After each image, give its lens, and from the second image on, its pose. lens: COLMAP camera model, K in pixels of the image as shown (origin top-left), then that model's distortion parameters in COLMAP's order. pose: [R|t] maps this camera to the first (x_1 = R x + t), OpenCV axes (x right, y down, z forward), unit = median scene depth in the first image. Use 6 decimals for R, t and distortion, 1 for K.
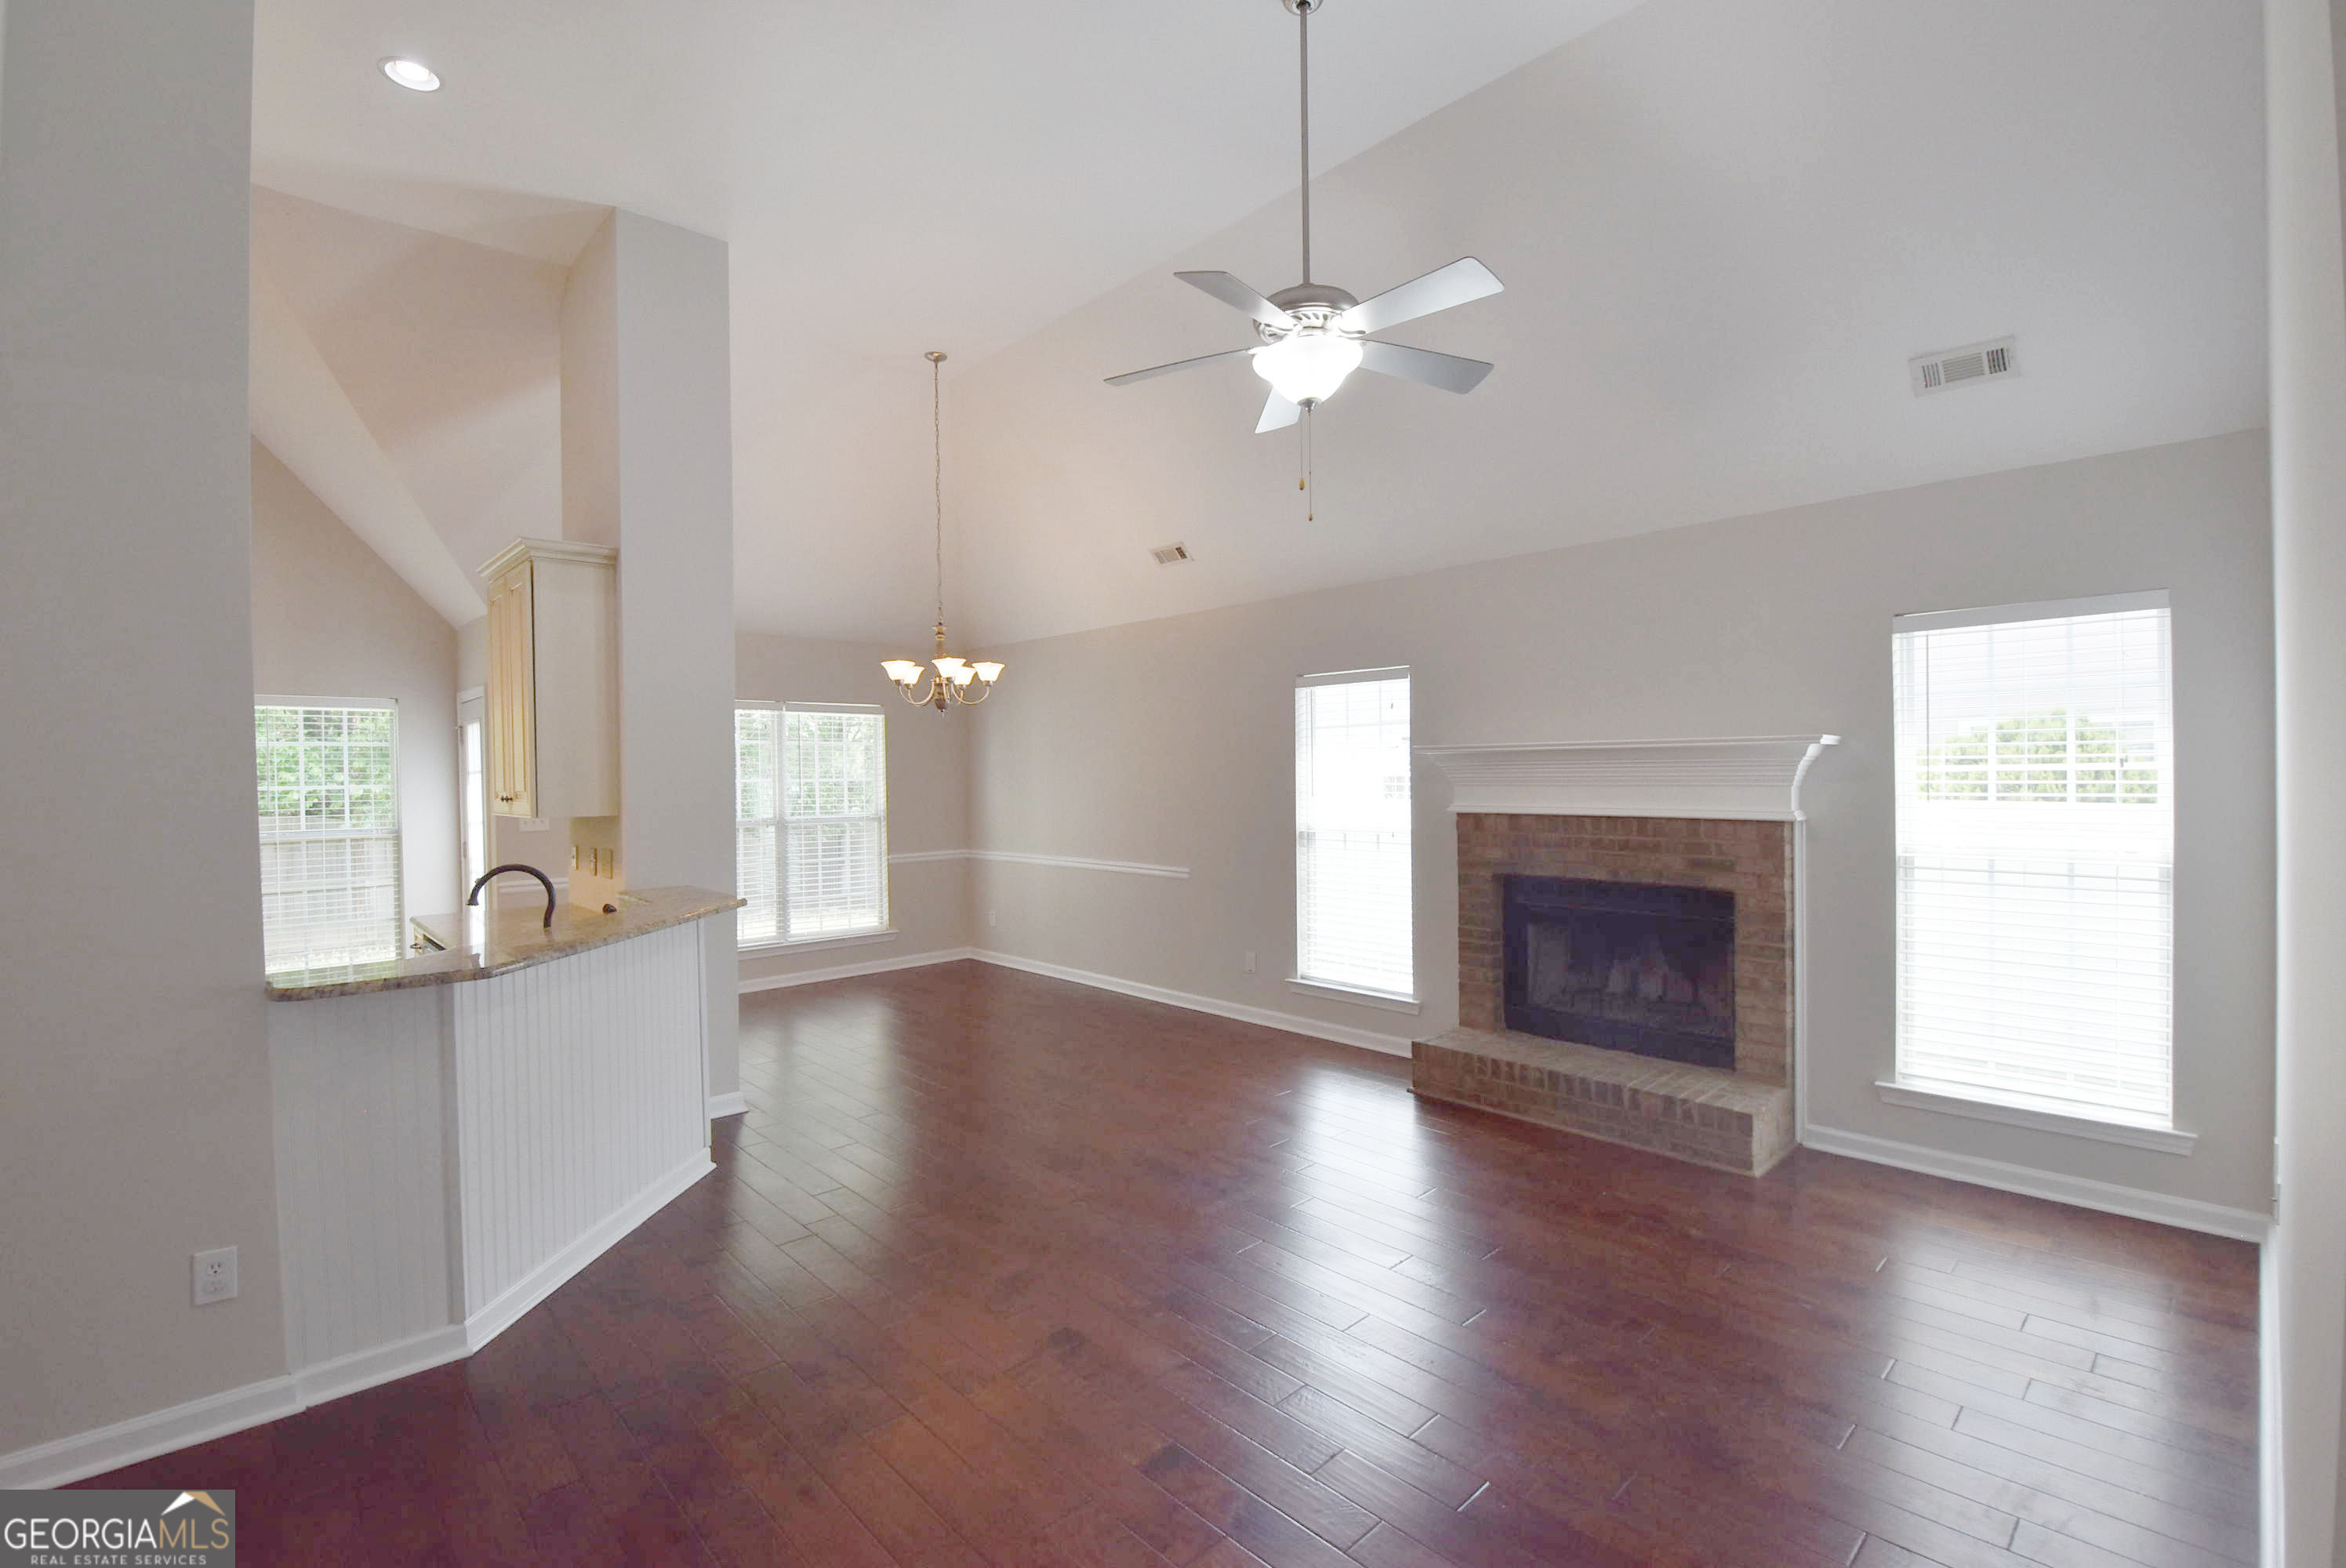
lens RADIAL K [[1029.9, 0, 1176.4], [0, 1029.9, 781.7], [0, 0, 1]] dist [0.007520, -0.019156]
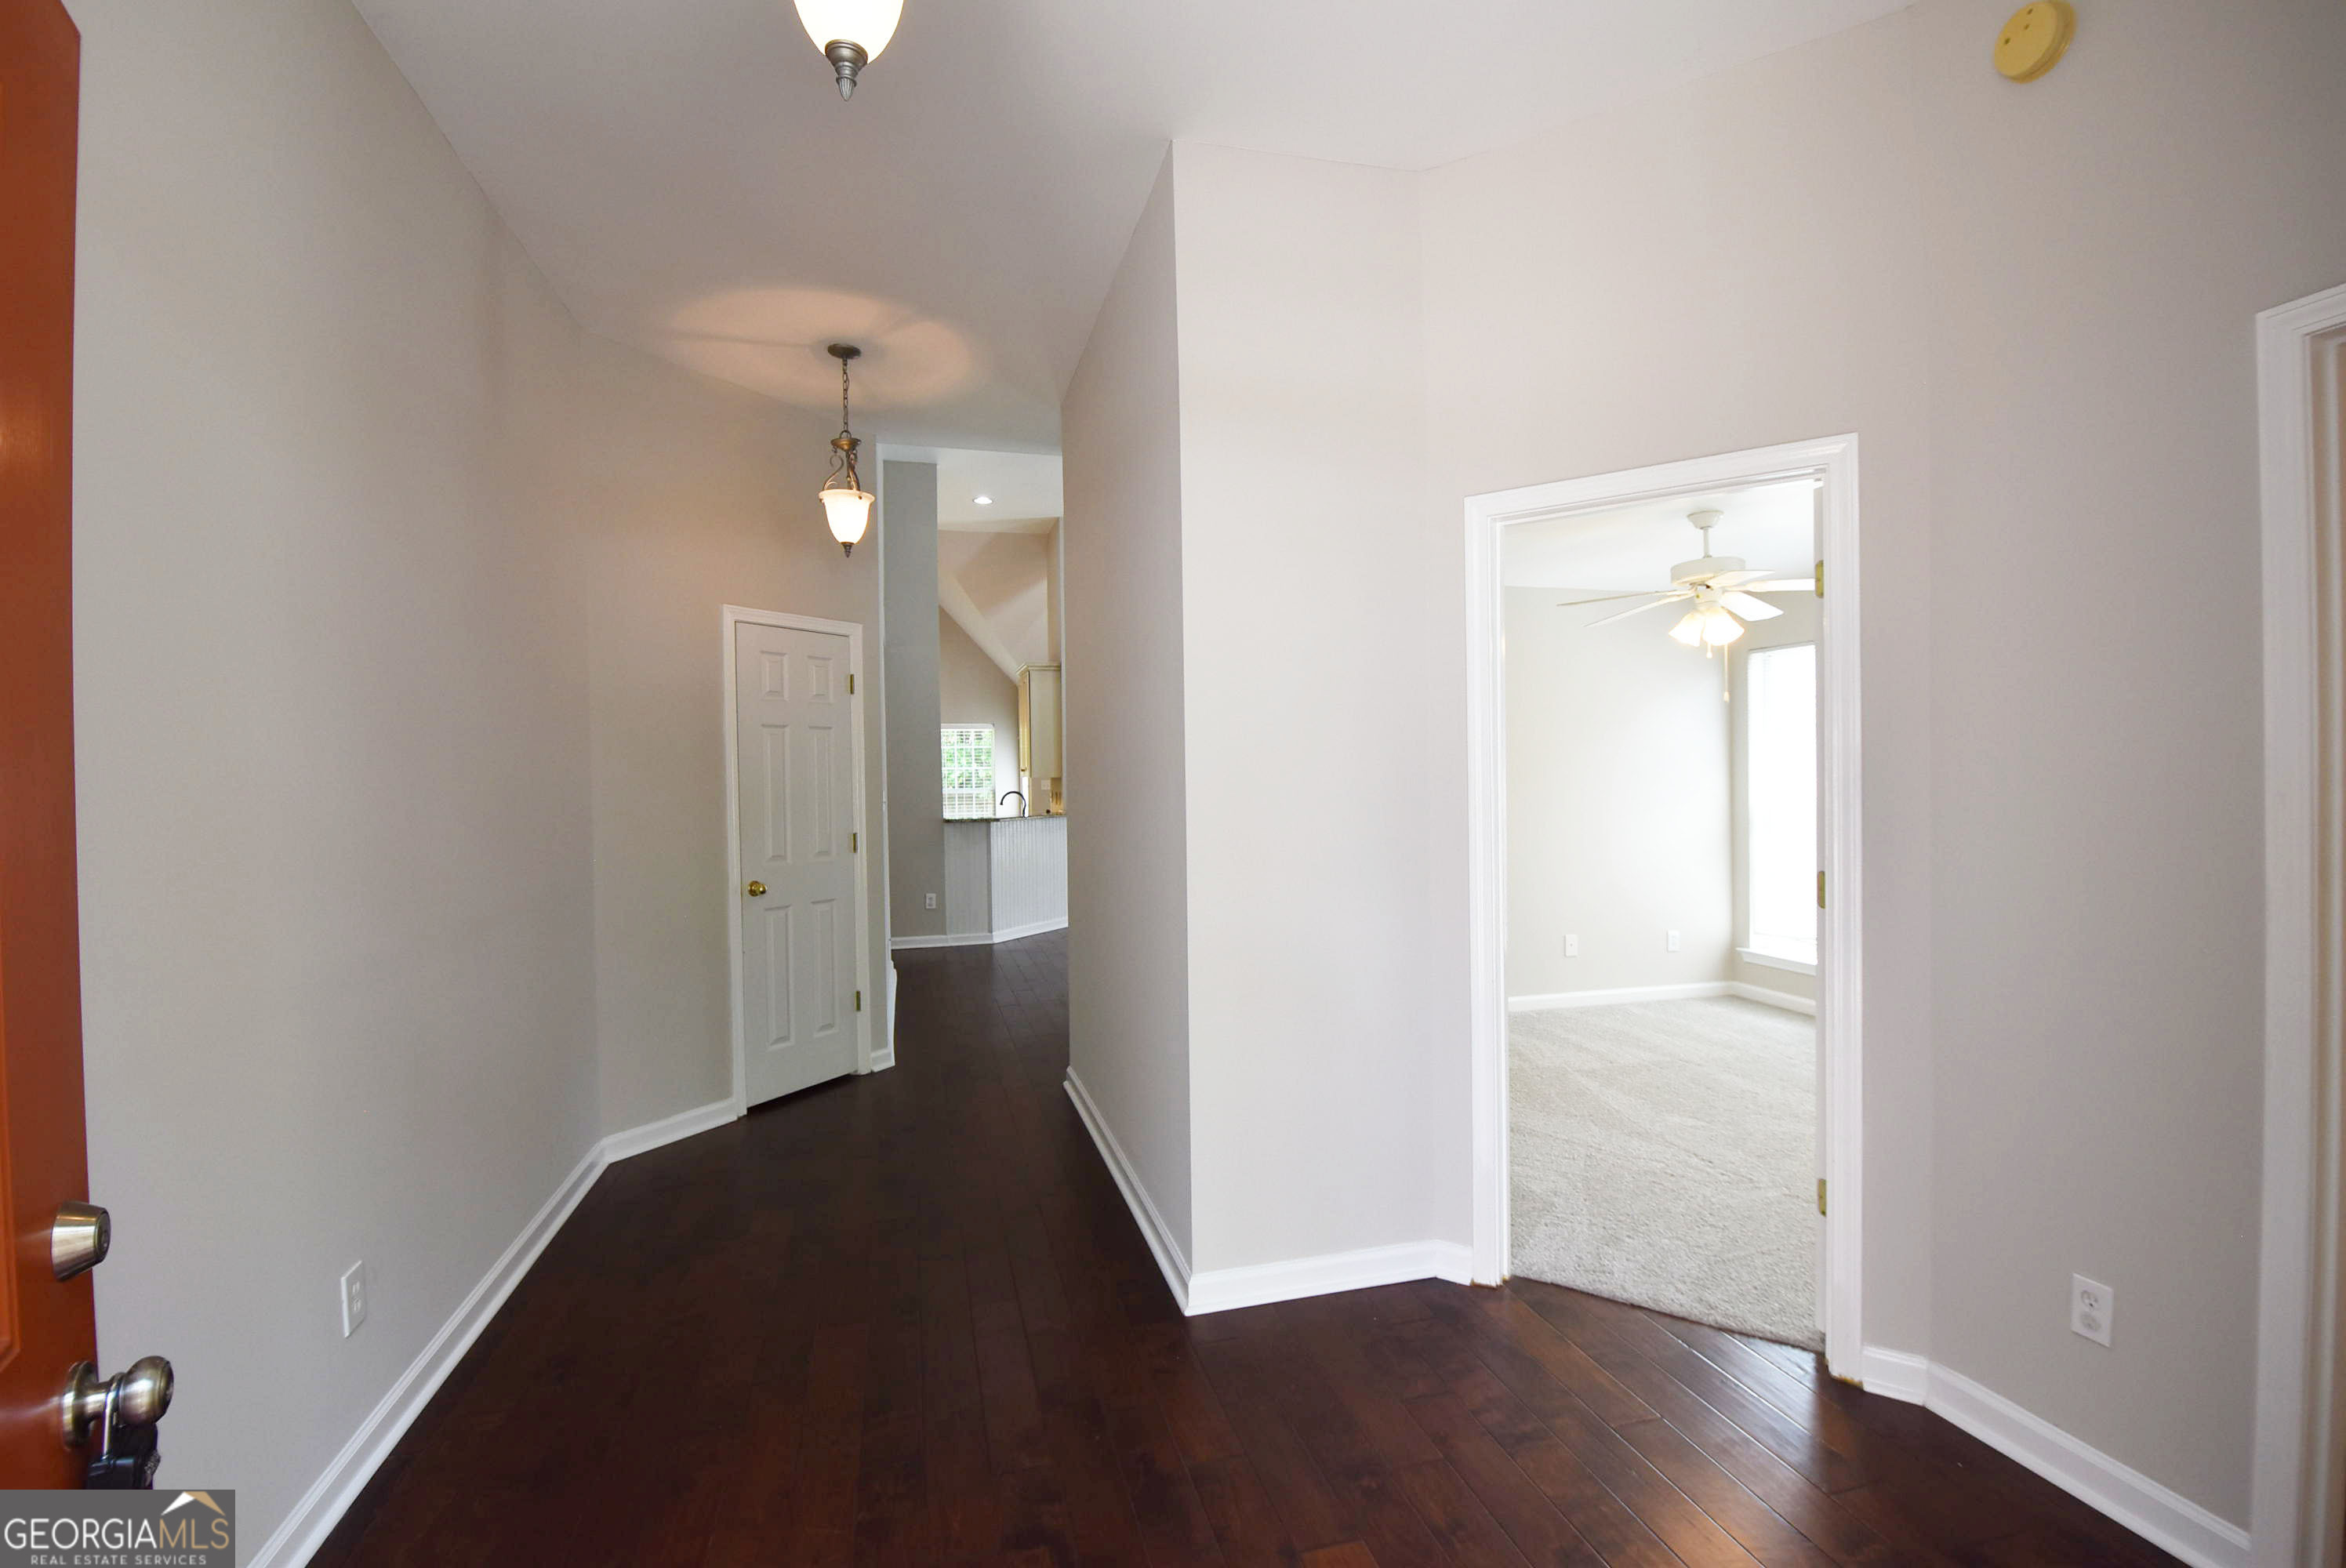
lens RADIAL K [[1029.9, 0, 1176.4], [0, 1029.9, 781.7], [0, 0, 1]] dist [0.007520, -0.019156]
pose [[0.878450, 0.006696, -0.477787, 0.765782], [-0.003579, 0.999966, 0.007432, 0.023495], [0.477820, -0.004819, 0.878444, -0.879831]]
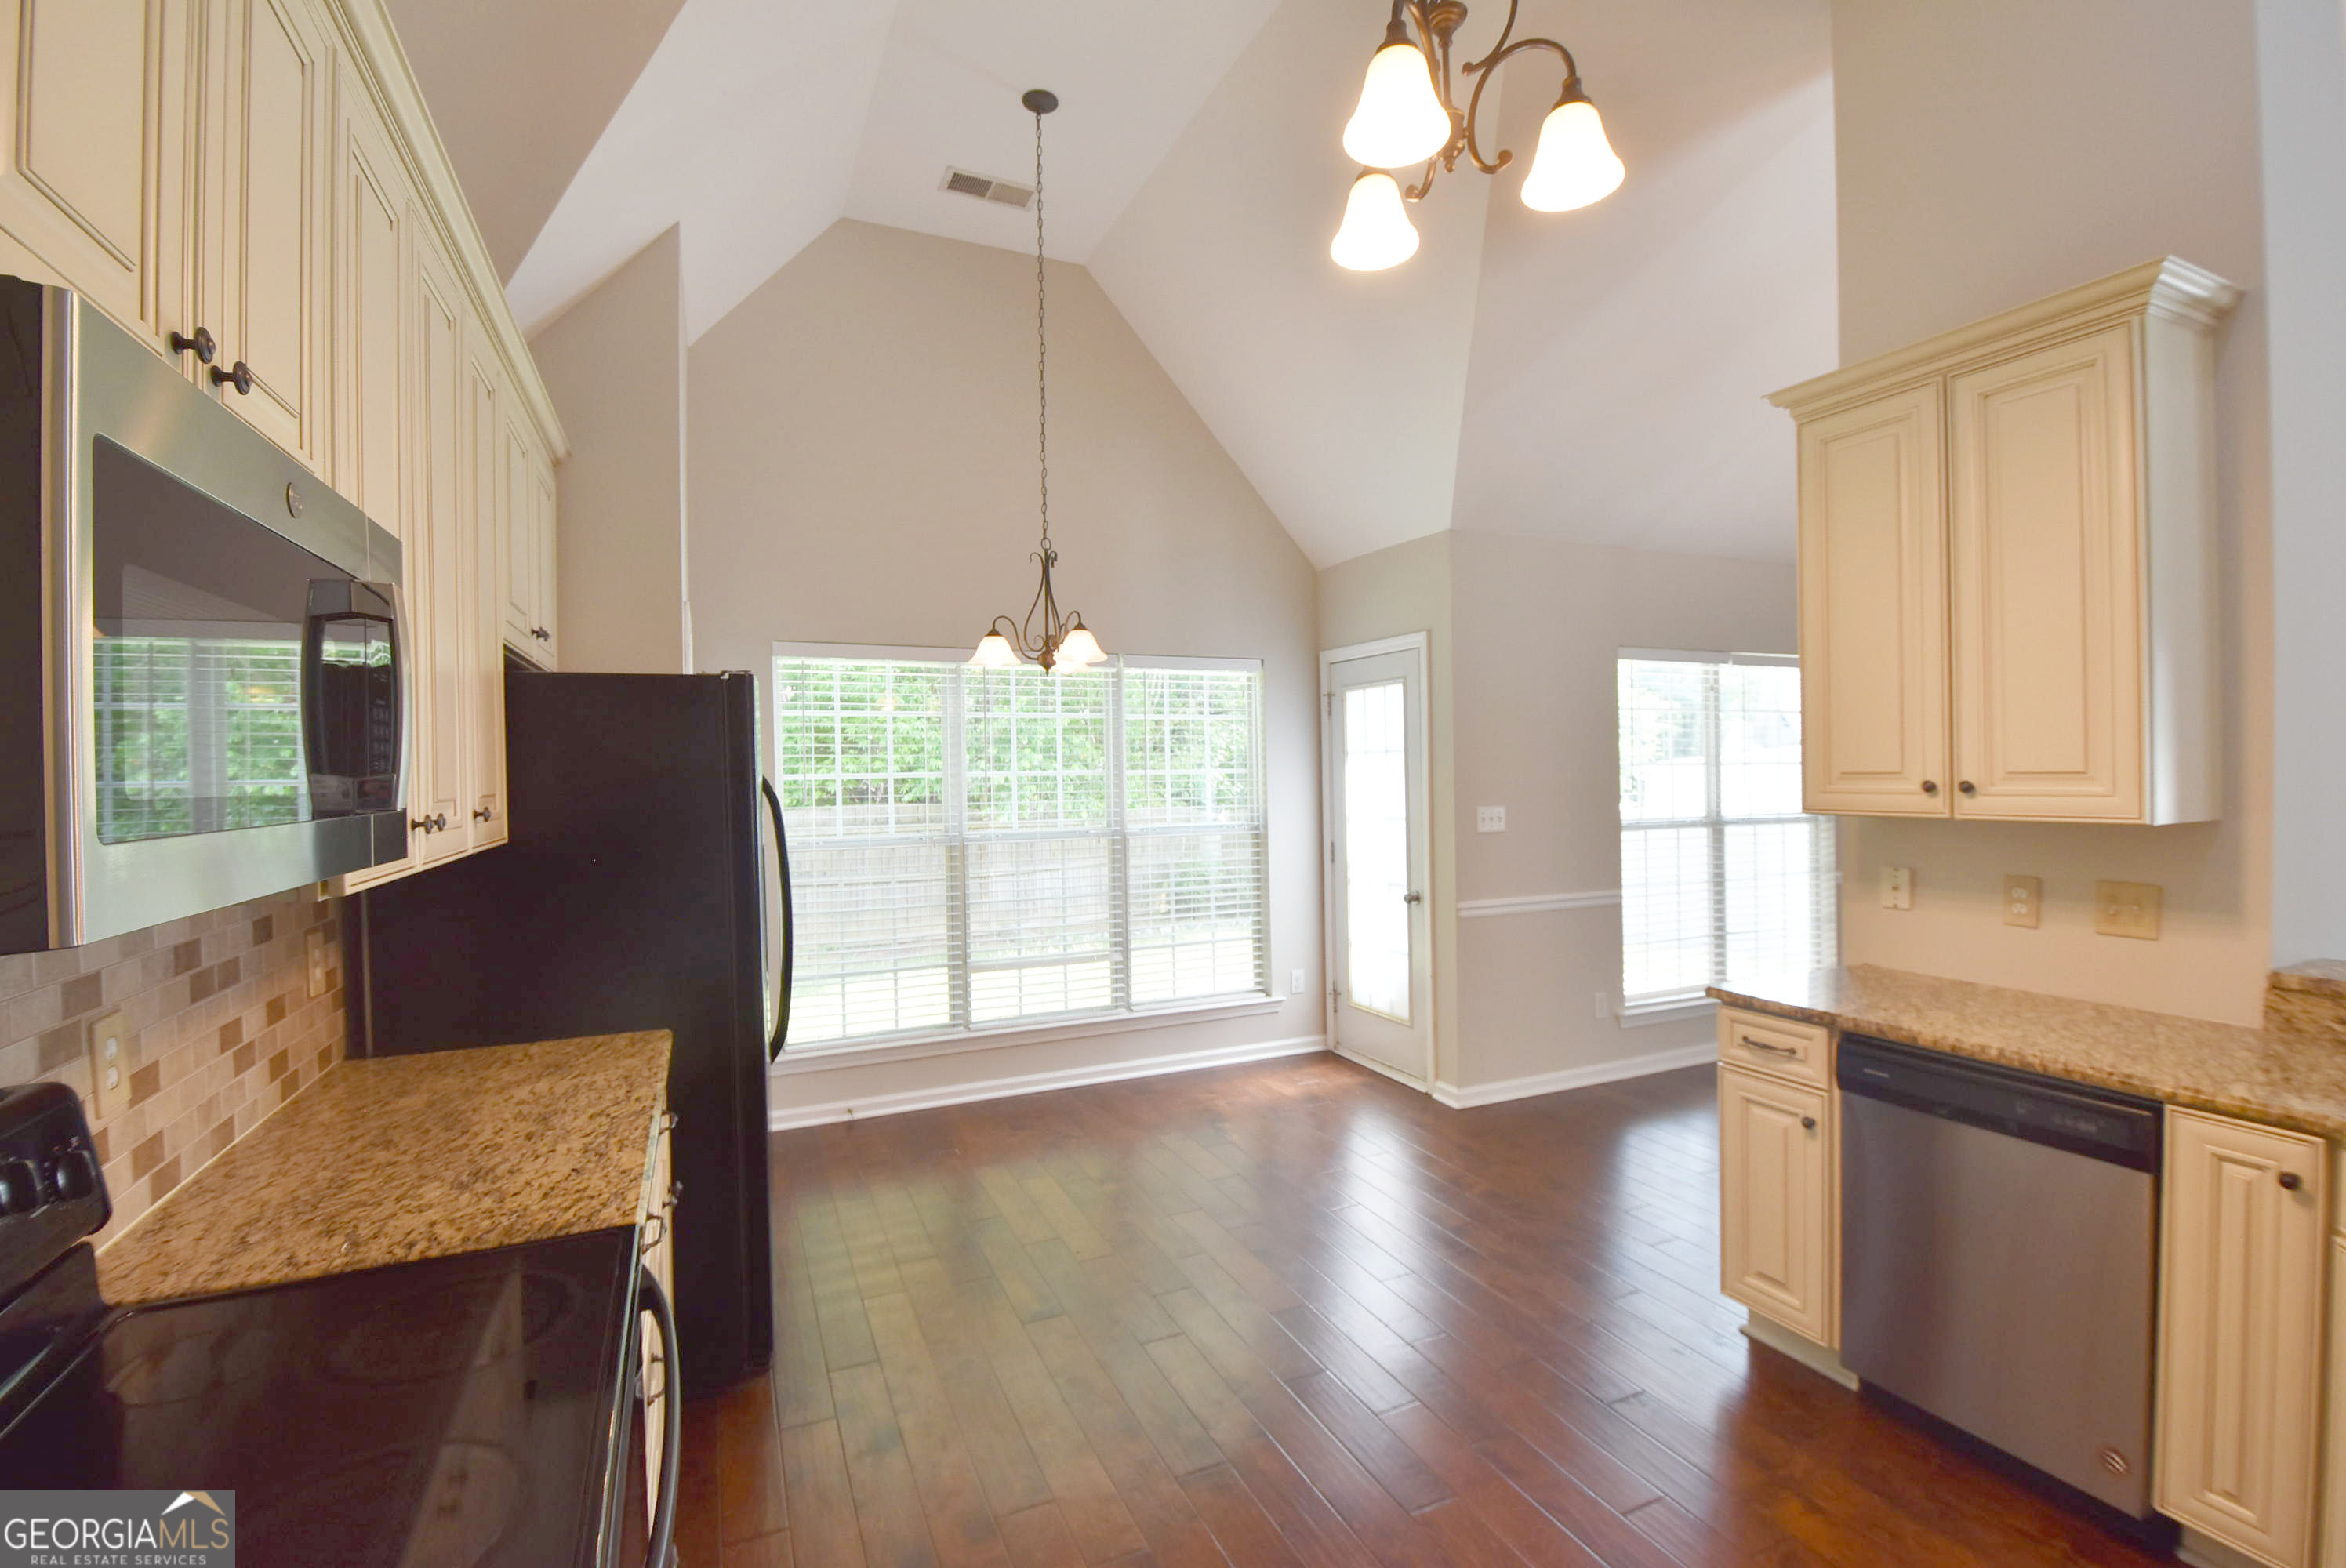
lens RADIAL K [[1029.9, 0, 1176.4], [0, 1029.9, 781.7], [0, 0, 1]] dist [0.007520, -0.019156]
pose [[0.946230, 0.004732, -0.323460, -0.839463], [-0.002410, 0.999968, 0.007579, 0.010917], [0.323486, -0.006392, 0.946212, 0.345512]]
